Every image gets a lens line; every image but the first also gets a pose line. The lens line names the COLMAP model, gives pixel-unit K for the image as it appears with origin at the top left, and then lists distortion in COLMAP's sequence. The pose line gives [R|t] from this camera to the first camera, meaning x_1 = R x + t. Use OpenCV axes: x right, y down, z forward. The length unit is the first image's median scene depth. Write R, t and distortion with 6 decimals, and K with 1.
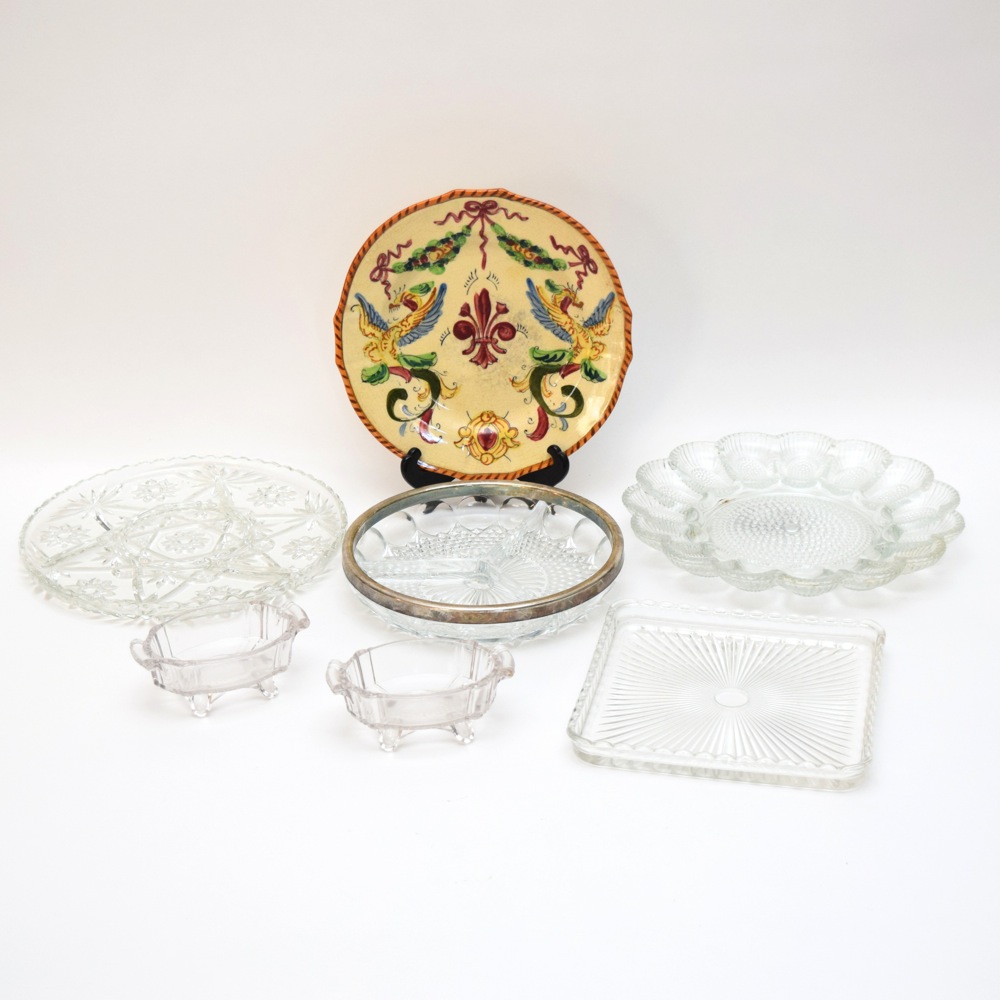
lens RADIAL K [[2055.0, 0, 504.5], [0, 2055.0, 493.0], [0, 0, 1]] dist [0.019099, 0.000000]
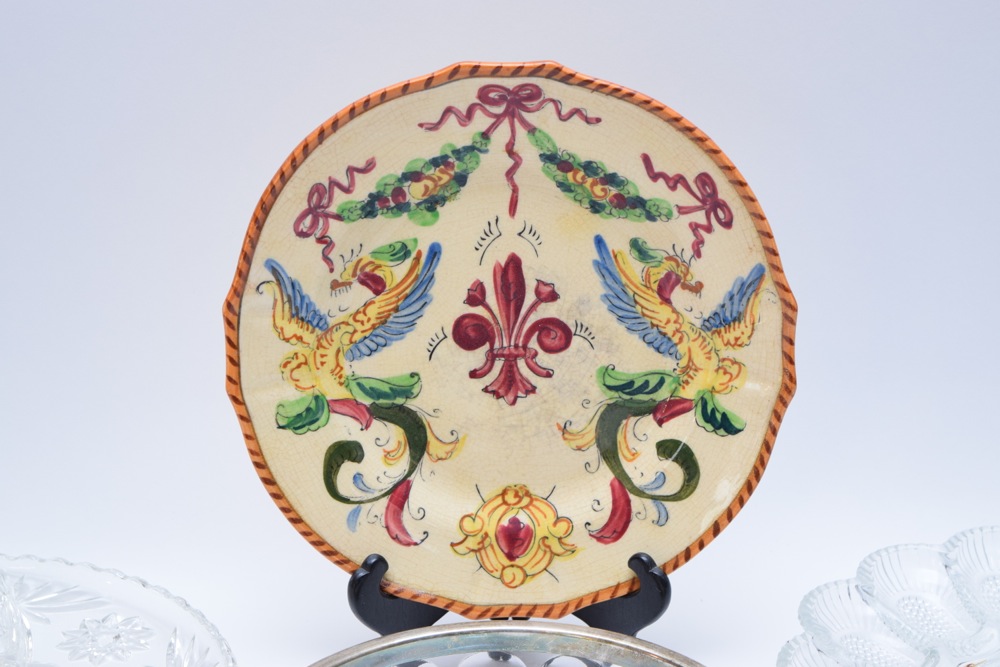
lens RADIAL K [[2211.7, 0, 516.0], [0, 2211.7, 343.0], [0, 0, 1]] dist [0.073114, 0.000000]
pose [[0.999901, 0.013985, 0.001548, -0.009619], [-0.013866, 0.998078, -0.060395, -0.042543], [-0.002390, 0.060368, 0.998173, 0.436644]]
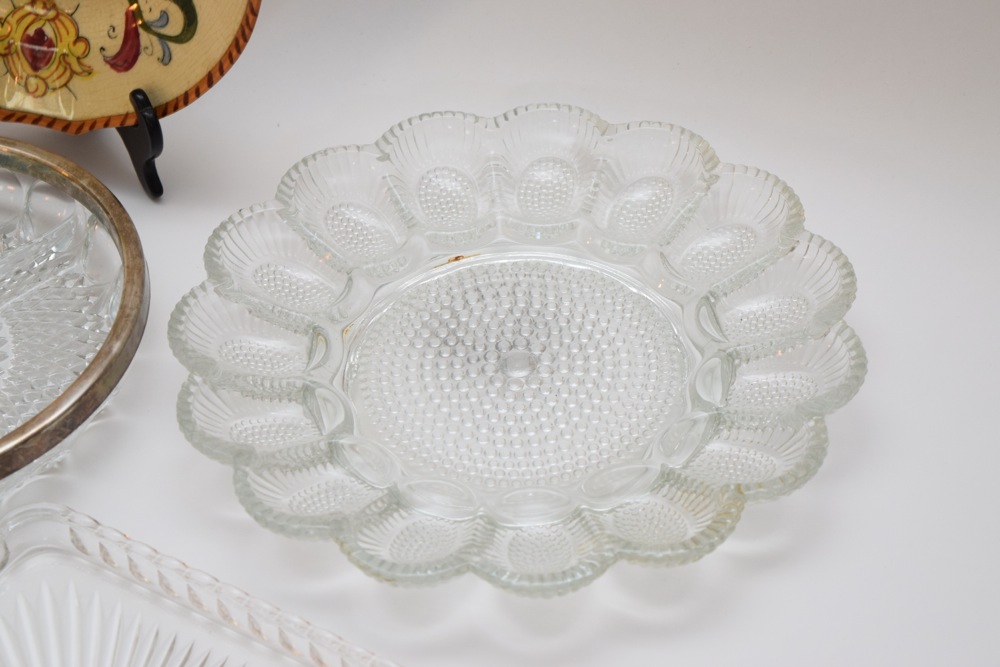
lens RADIAL K [[2211.7, 0, 505.4], [0, 2211.7, 327.3], [0, 0, 1]] dist [0.073114, 0.000000]
pose [[0.943997, 0.213208, -0.251816, 0.264012], [-0.124232, 0.936695, 0.327366, -0.161625], [0.305672, -0.277749, 0.910725, 0.509648]]
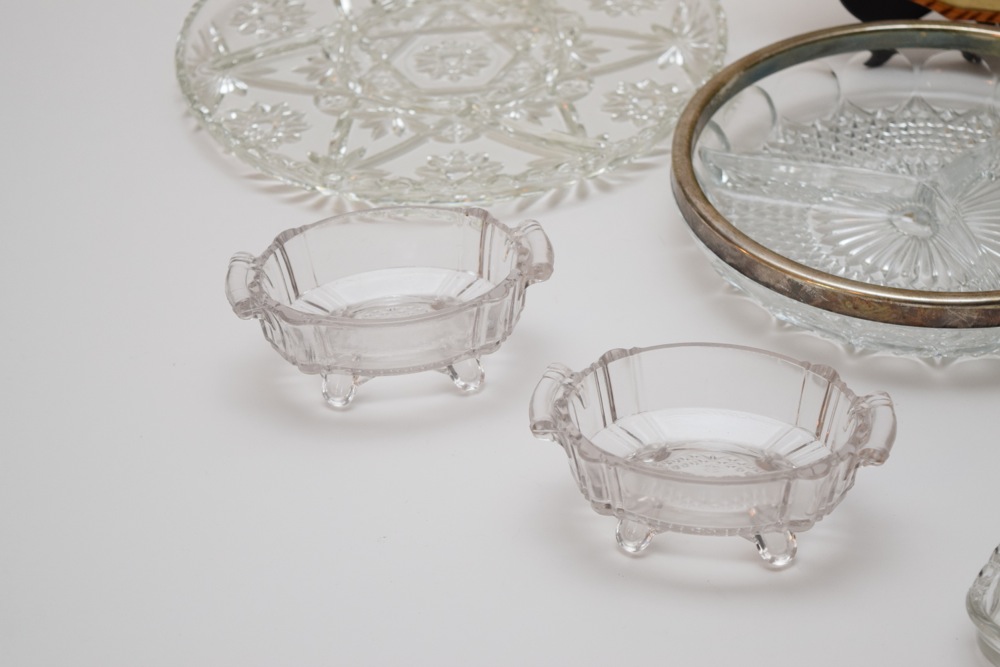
lens RADIAL K [[2211.7, 0, 516.1], [0, 2211.7, 347.9], [0, 0, 1]] dist [0.073114, 0.000000]
pose [[0.944649, 0.182247, -0.272809, 0.051535], [-0.121295, 0.966609, 0.225729, -0.041974], [0.304838, -0.180144, 0.935212, 0.386120]]
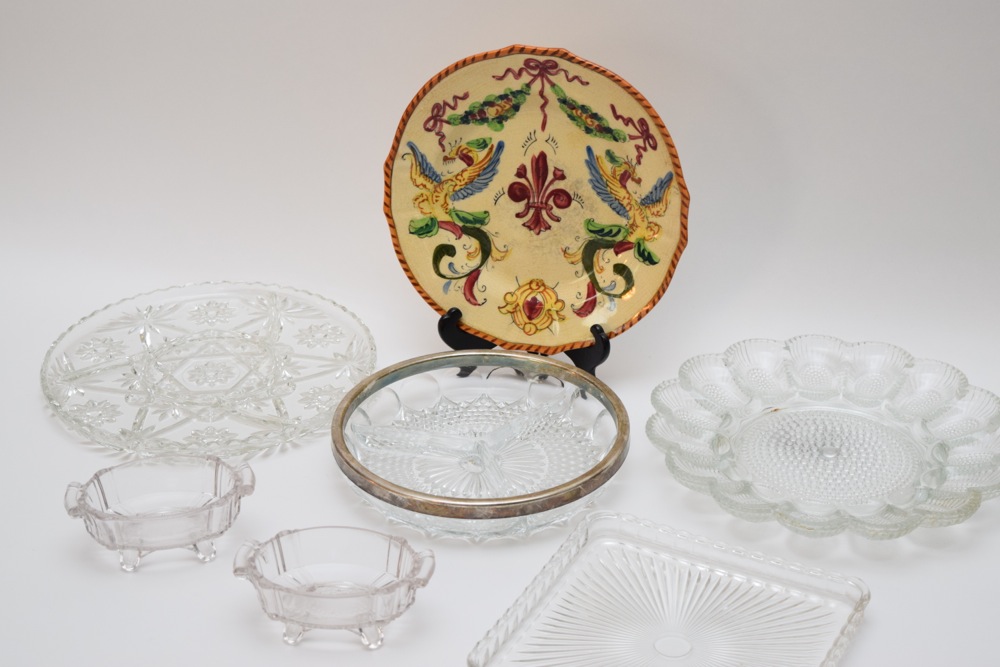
lens RADIAL K [[1882.8, 0, 506.8], [0, 1882.8, 341.9], [0, 0, 1]] dist [0.071411, 0.000000]
pose [[0.966654, 0.136117, -0.216915, 0.173350], [-0.125012, 0.990077, 0.064186, -0.066113], [0.223499, -0.034929, 0.974078, 0.149888]]
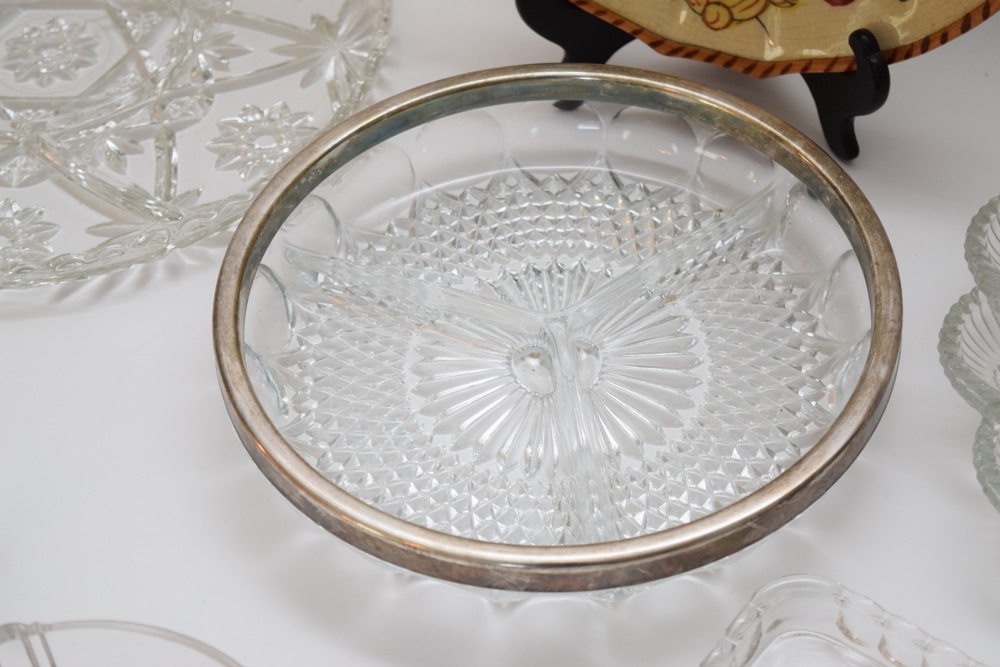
lens RADIAL K [[2062.0, 0, 505.4], [0, 2062.0, 335.0], [0, 0, 1]] dist [0.085633, 0.000000]
pose [[0.908852, 0.291123, -0.298724, 0.100300], [-0.153301, 0.899166, 0.409877, -0.127902], [0.387927, -0.326723, 0.861838, 0.599561]]
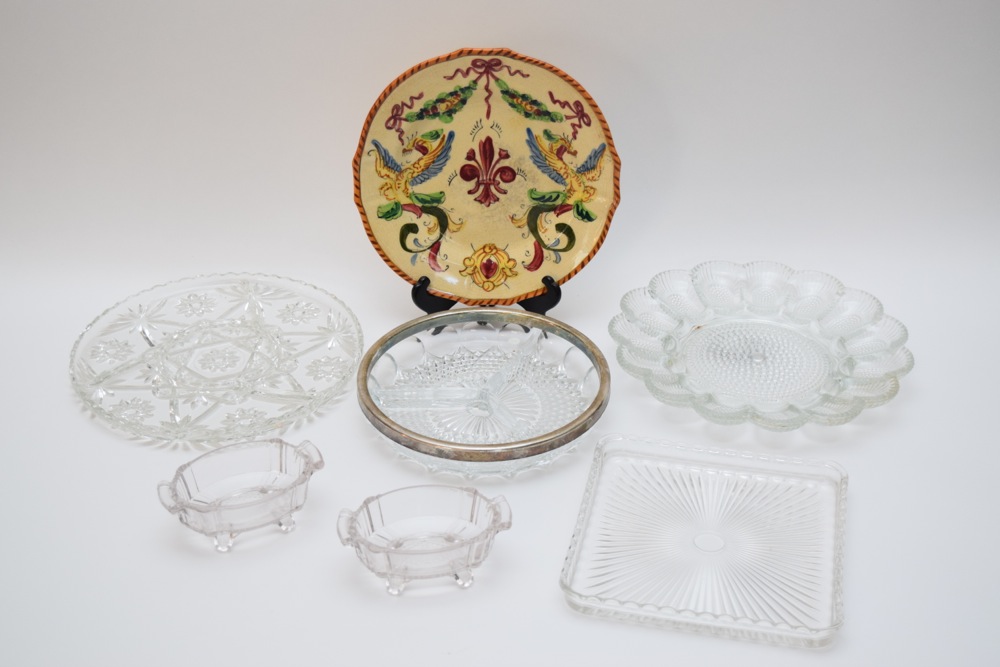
lens RADIAL K [[1435.6, 0, 509.5], [0, 1435.6, 324.8], [0, 0, 1]] dist [0.012939, 0.000000]
pose [[0.999822, 0.015651, 0.010549, -0.004939], [-0.016691, 0.994115, 0.107039, -0.081135], [-0.008812, -0.107196, 0.994199, 0.216125]]
